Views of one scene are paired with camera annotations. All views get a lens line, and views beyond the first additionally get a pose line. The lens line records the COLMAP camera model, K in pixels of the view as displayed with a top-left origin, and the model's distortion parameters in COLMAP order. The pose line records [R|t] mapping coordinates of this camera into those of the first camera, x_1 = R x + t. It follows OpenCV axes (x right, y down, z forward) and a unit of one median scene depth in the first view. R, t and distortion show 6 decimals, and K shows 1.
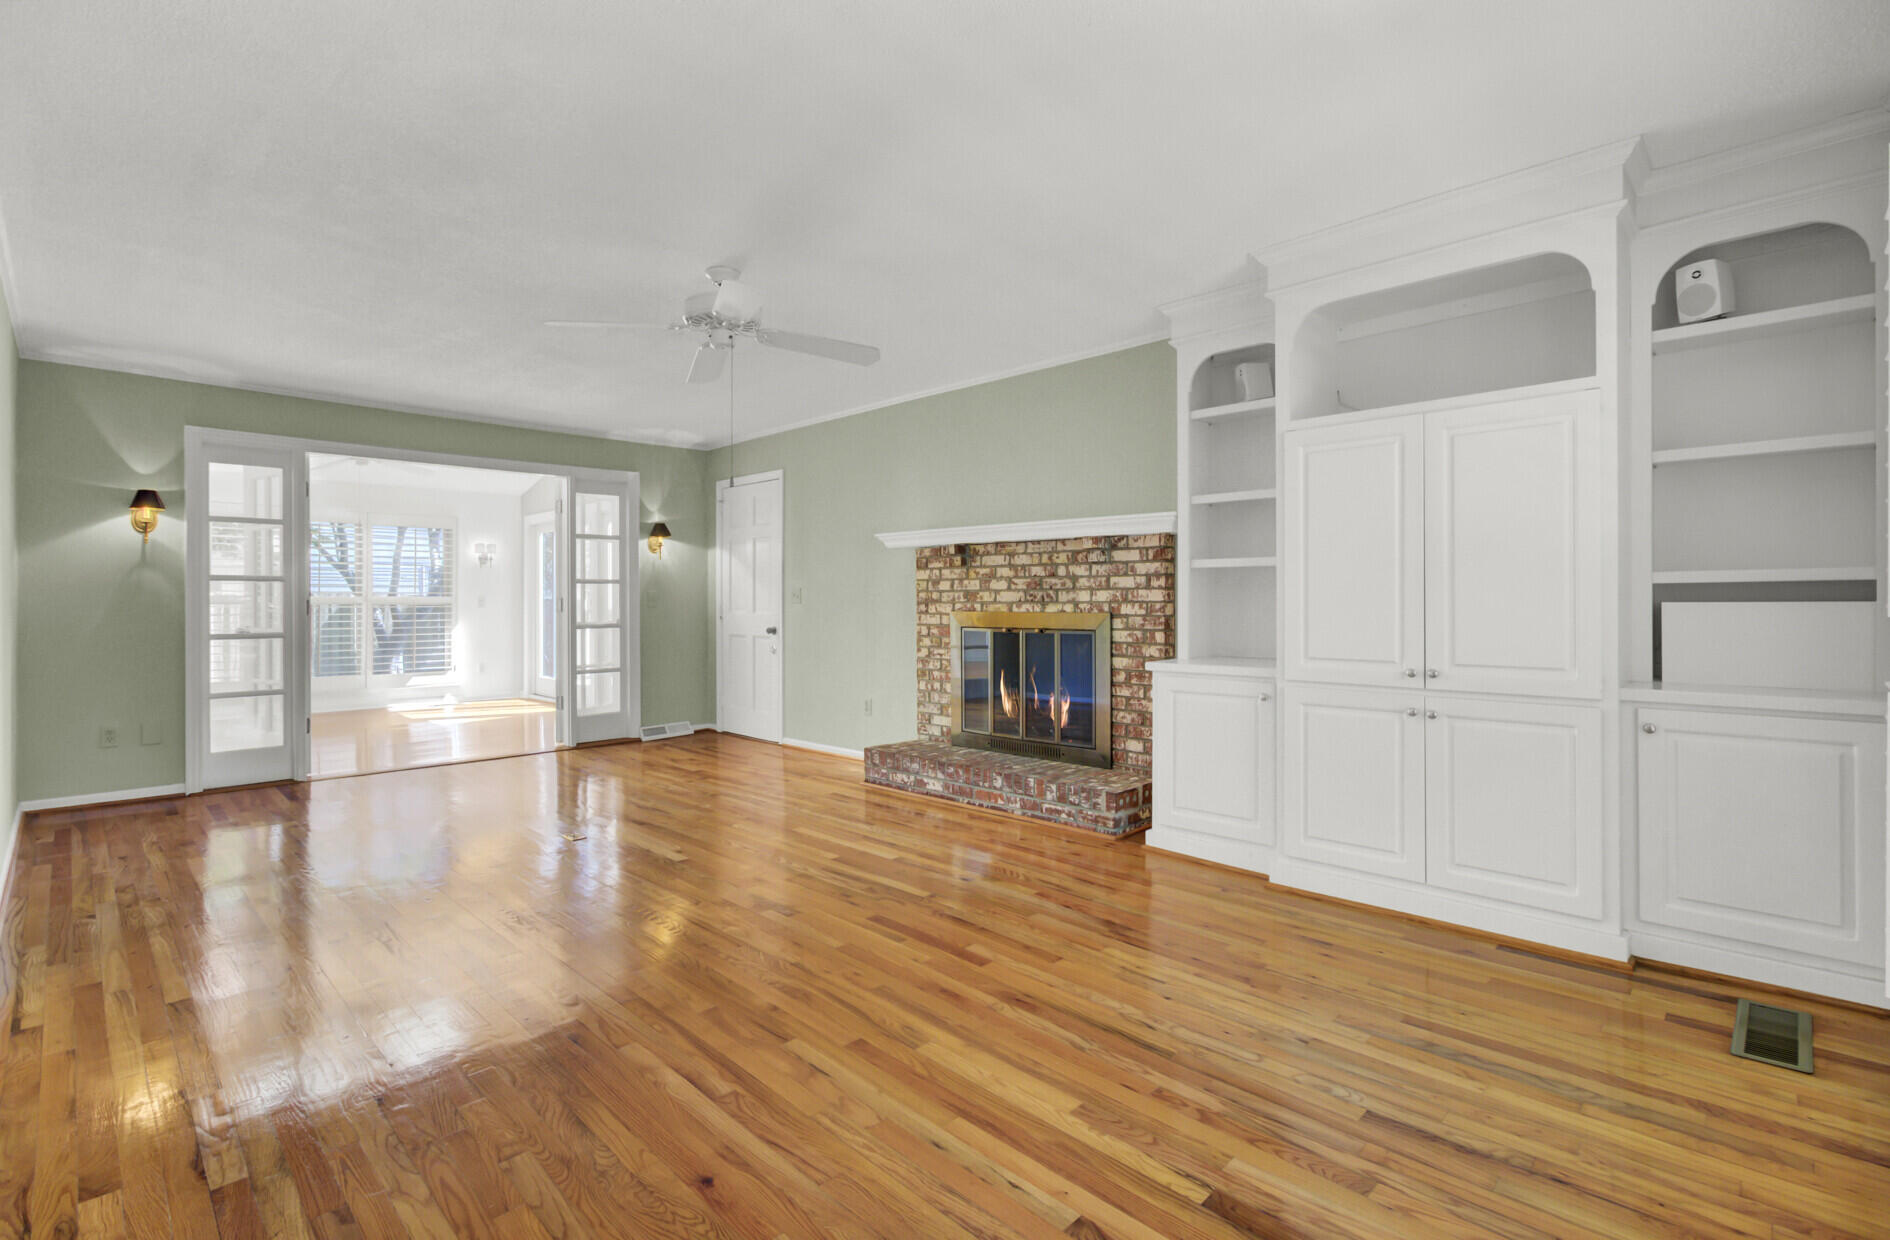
lens RADIAL K [[895.2, 0, 950.4], [0, 895.2, 599.3], [0, 0, 1]] dist [-0.021247, 0.000055]
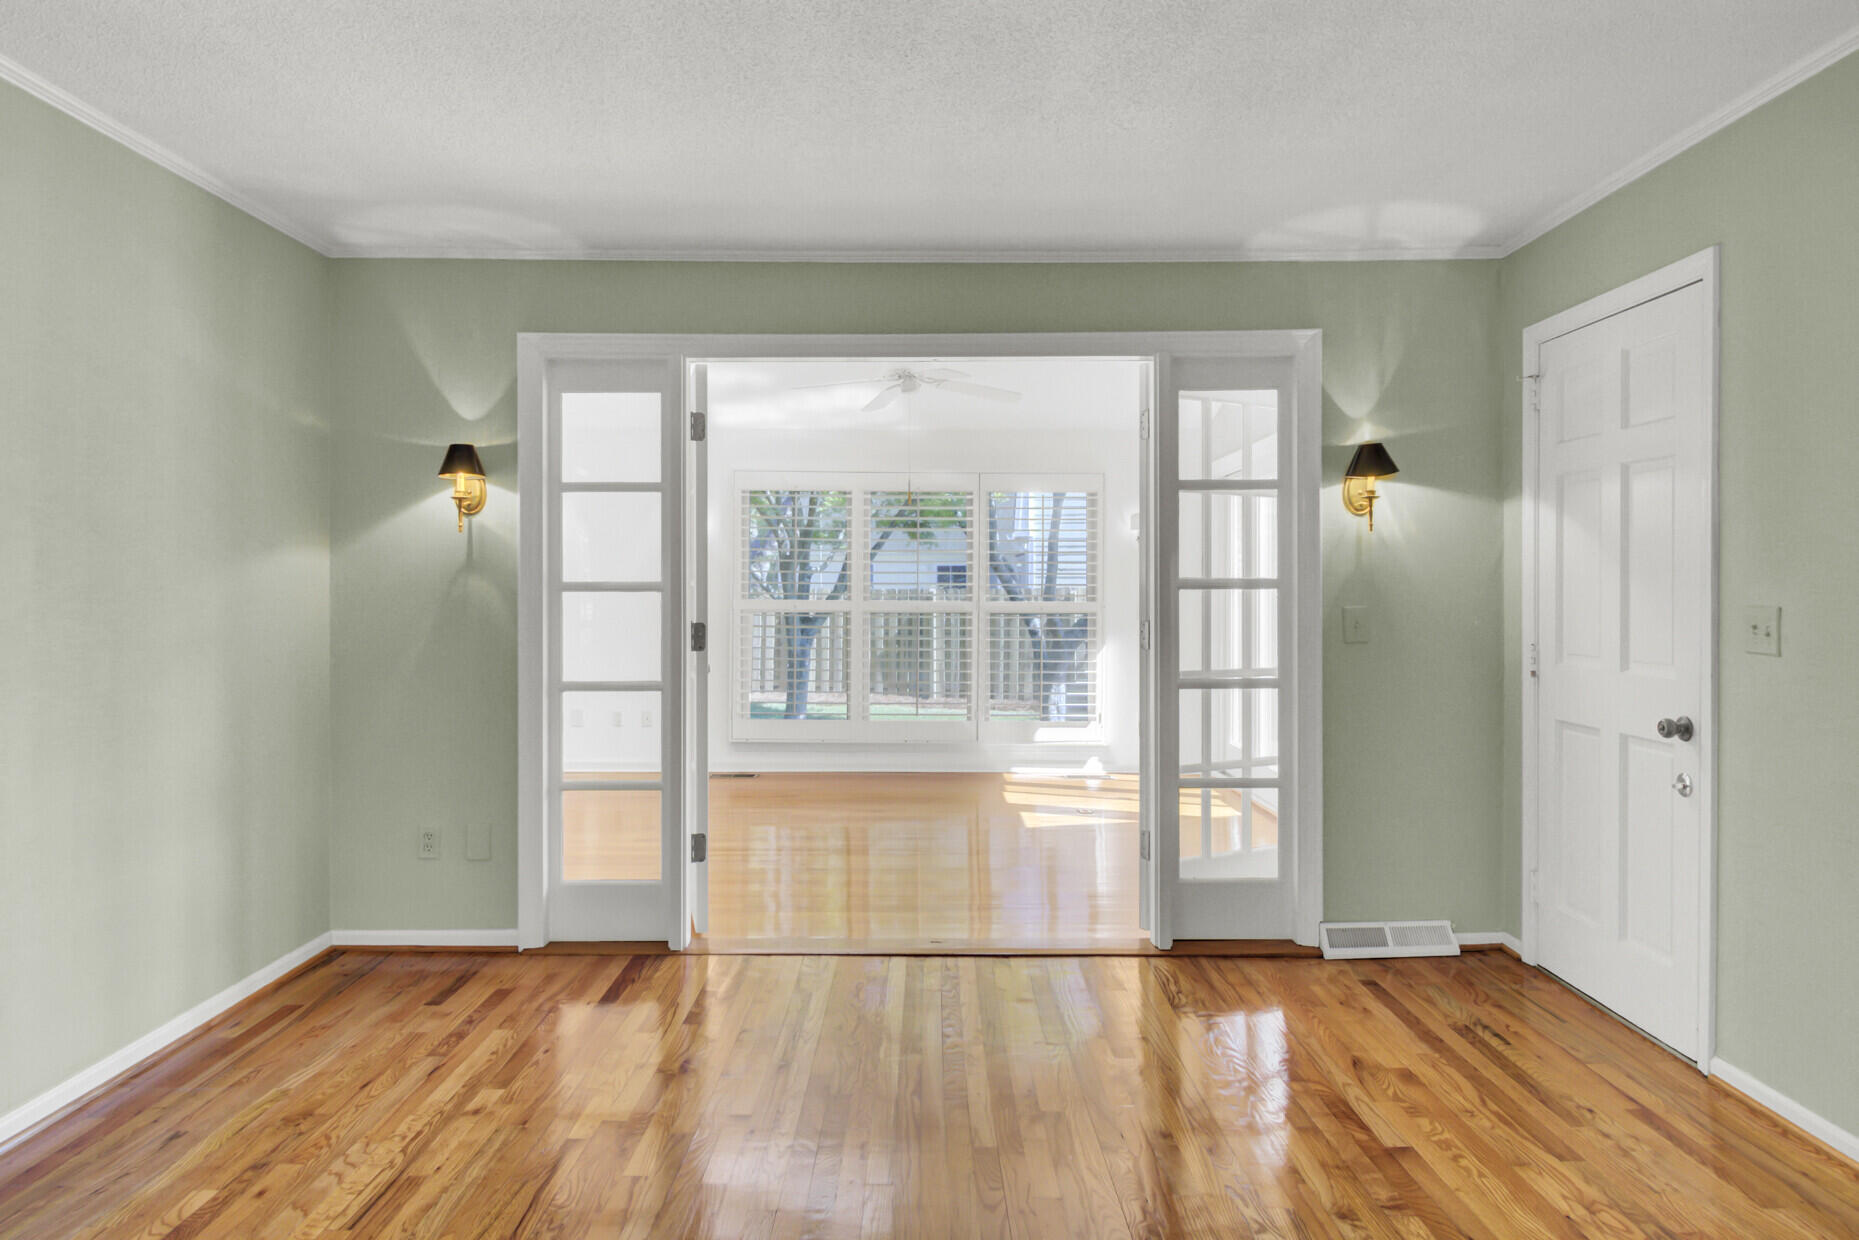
lens RADIAL K [[1195.2, 0, 906.4], [0, 1195.2, 596.3], [0, 0, 1]] dist [-0.005807, -0.000314]
pose [[0.693014, 0.008207, -0.720877, -0.099009], [-0.001229, 0.999947, 0.010202, -0.026781], [0.720923, -0.006184, 0.692988, 0.619321]]
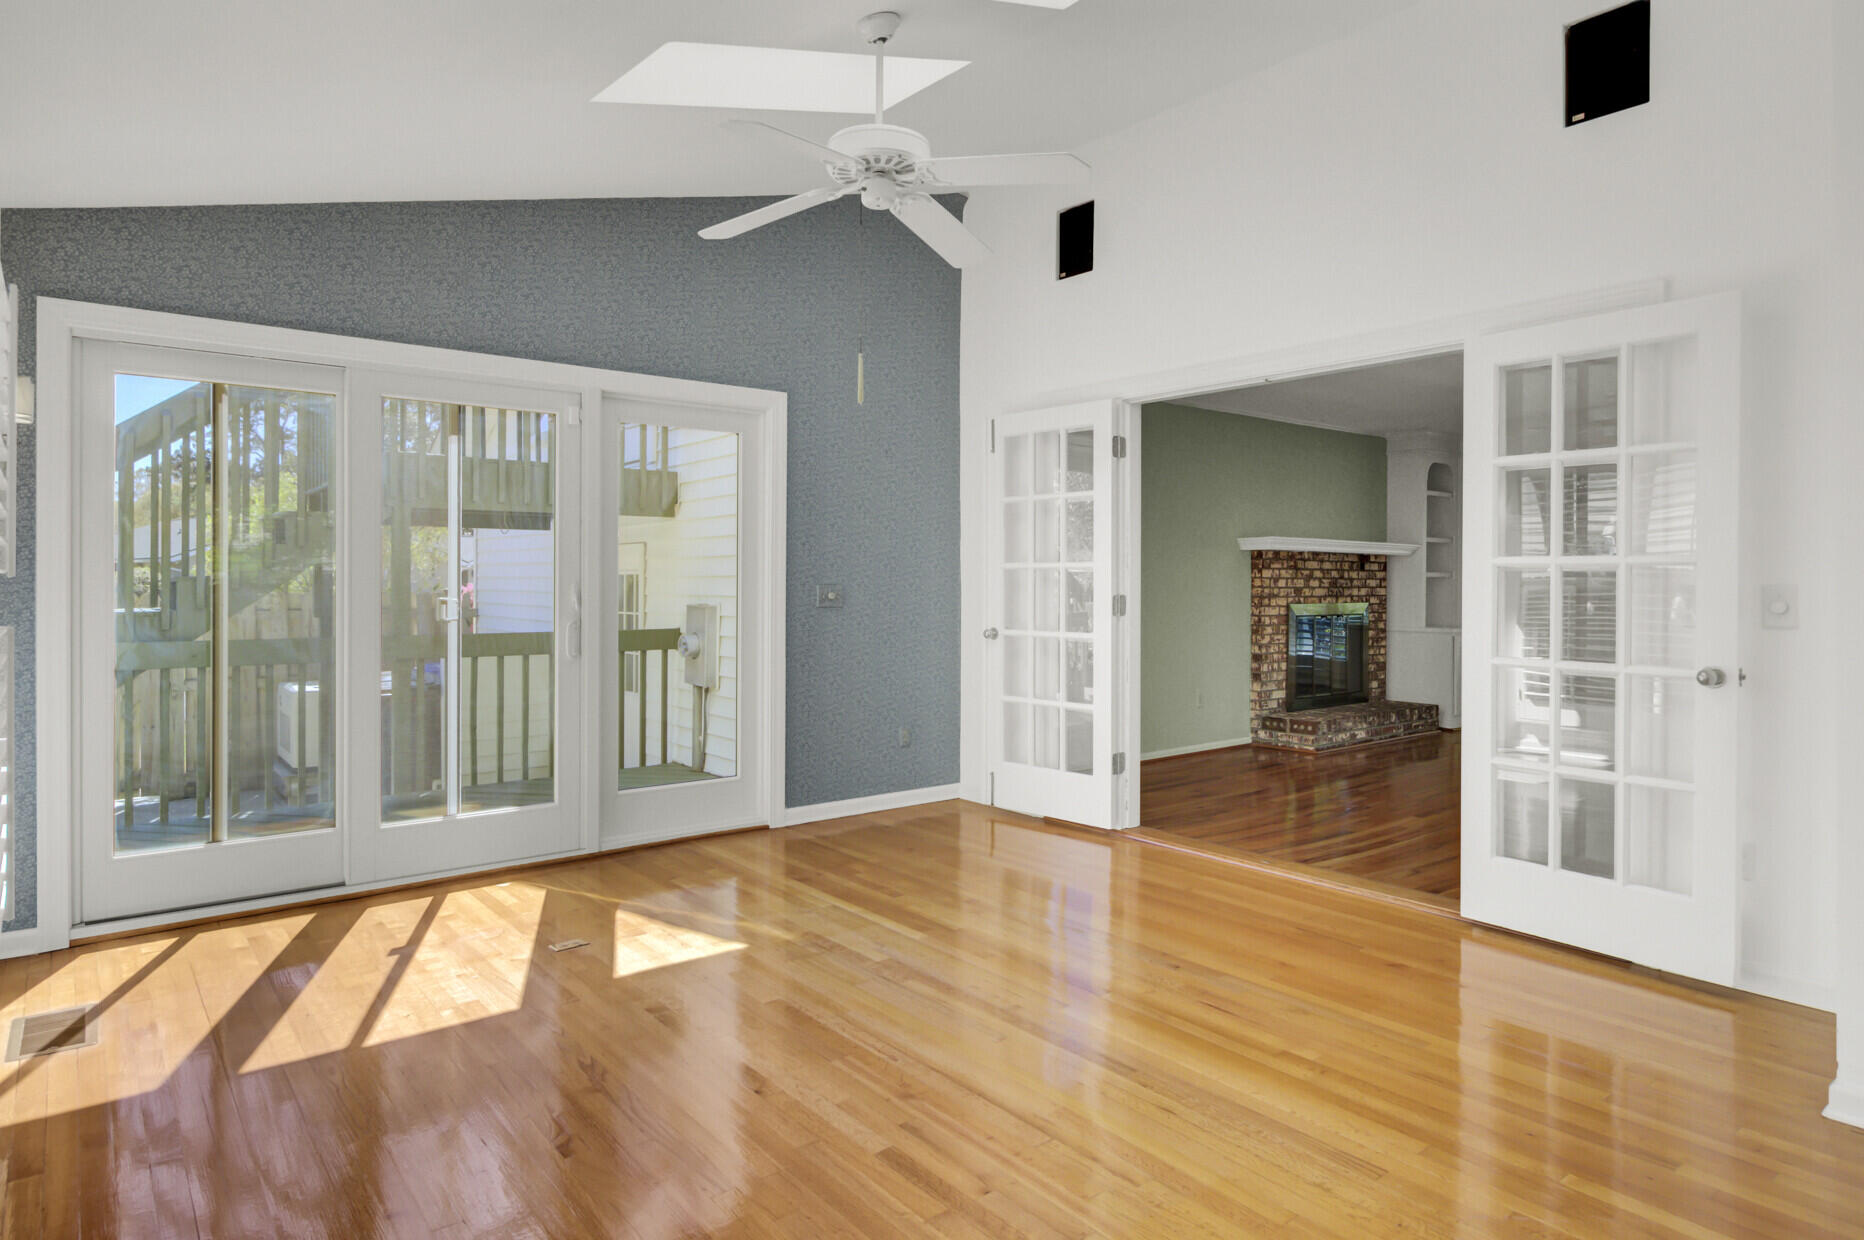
lens RADIAL K [[1061.5, 0, 918.6], [0, 1061.5, 584.1], [0, 0, 1]] dist [0.001992, 0.000495]
pose [[0.126052, -0.000681, 0.992023, -1.574415], [-0.006067, 0.999981, 0.001457, -0.013531], [-0.992005, -0.006202, 0.126045, 1.371249]]
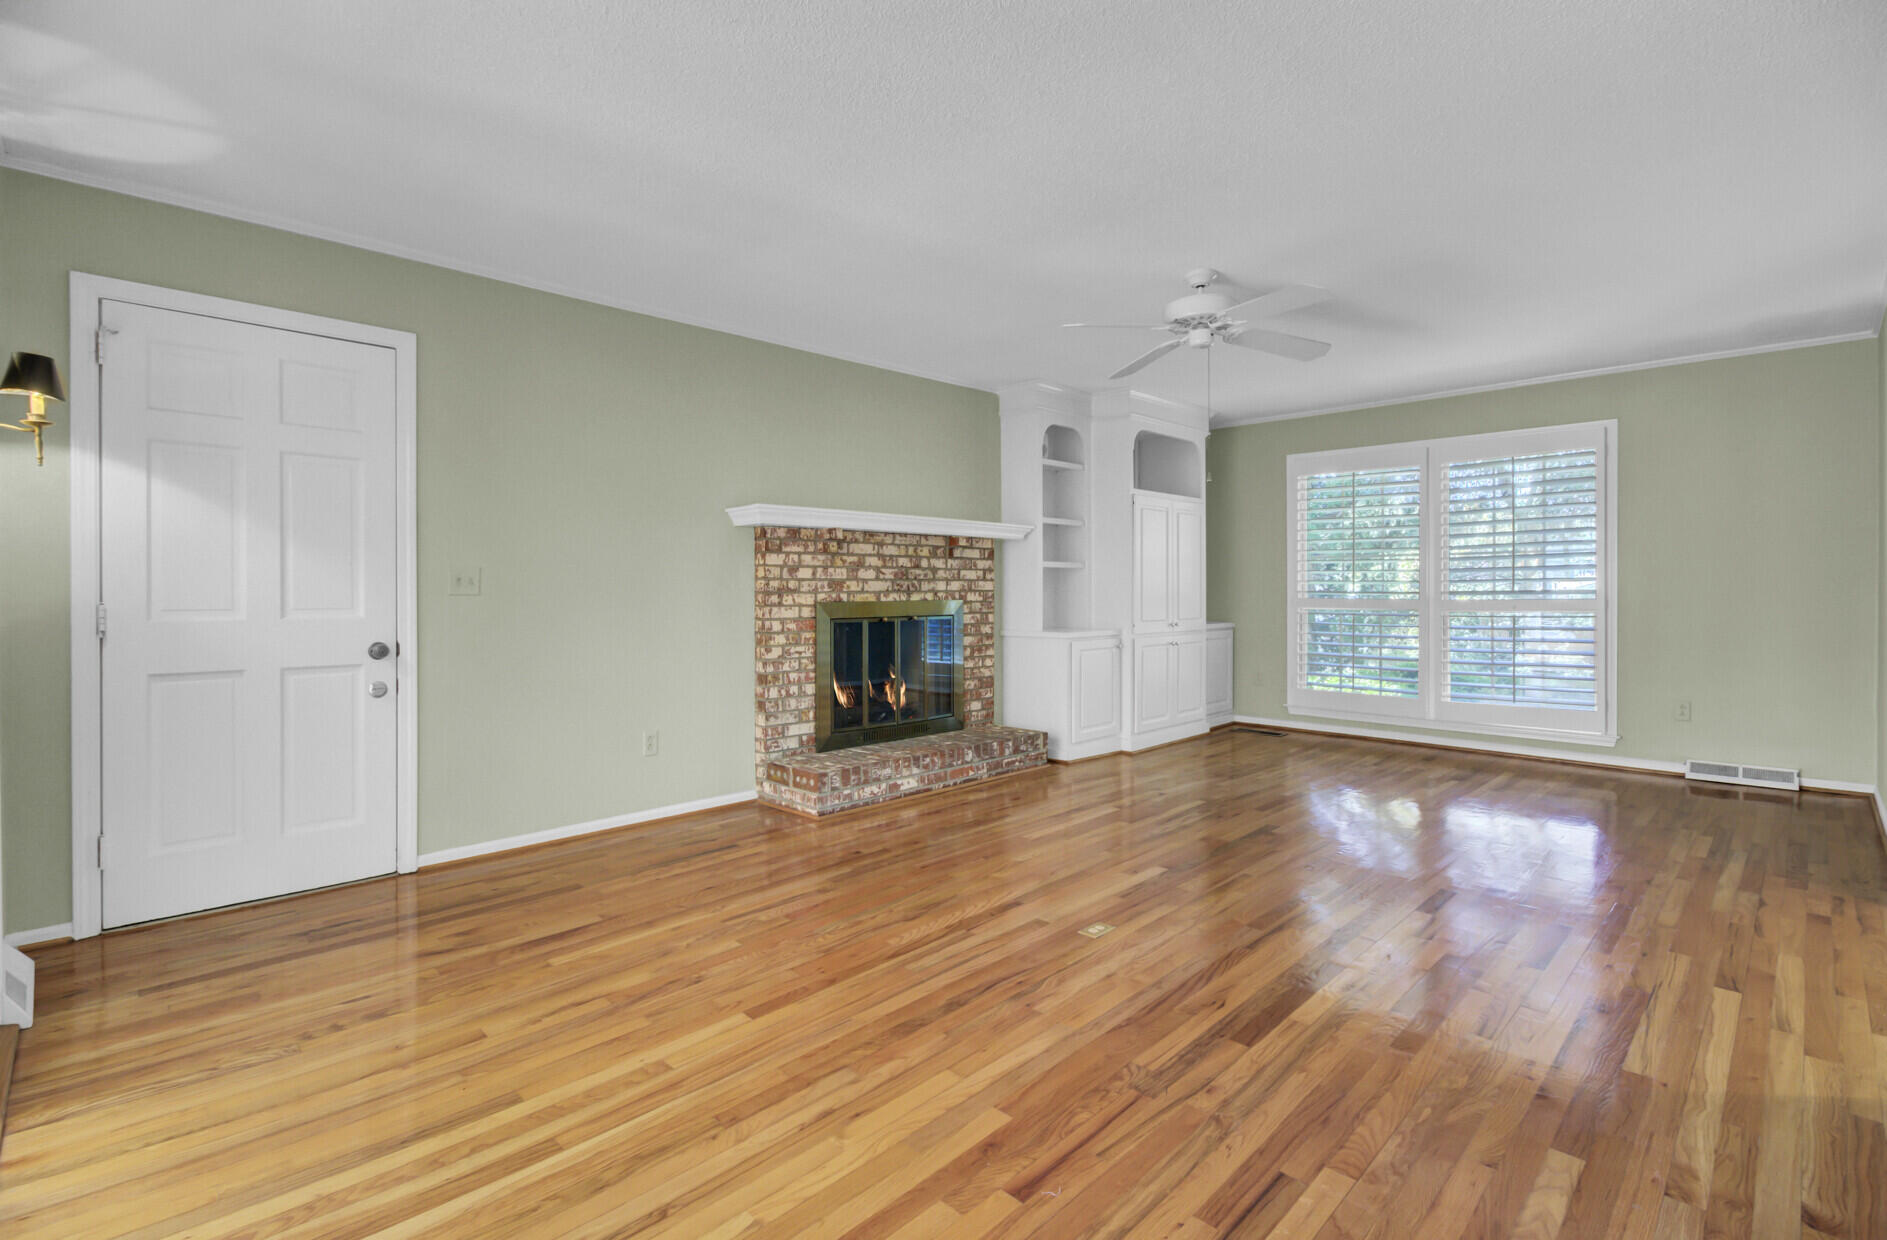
lens RADIAL K [[889.3, 0, 913.7], [0, 889.3, 587.4], [0, 0, 1]] dist [-0.001495, 0.000361]
pose [[0.033622, 0.003192, 0.999430, -0.909887], [0.001840, 0.999993, -0.003256, 0.001743], [-0.999433, 0.001948, 0.033616, 0.906430]]
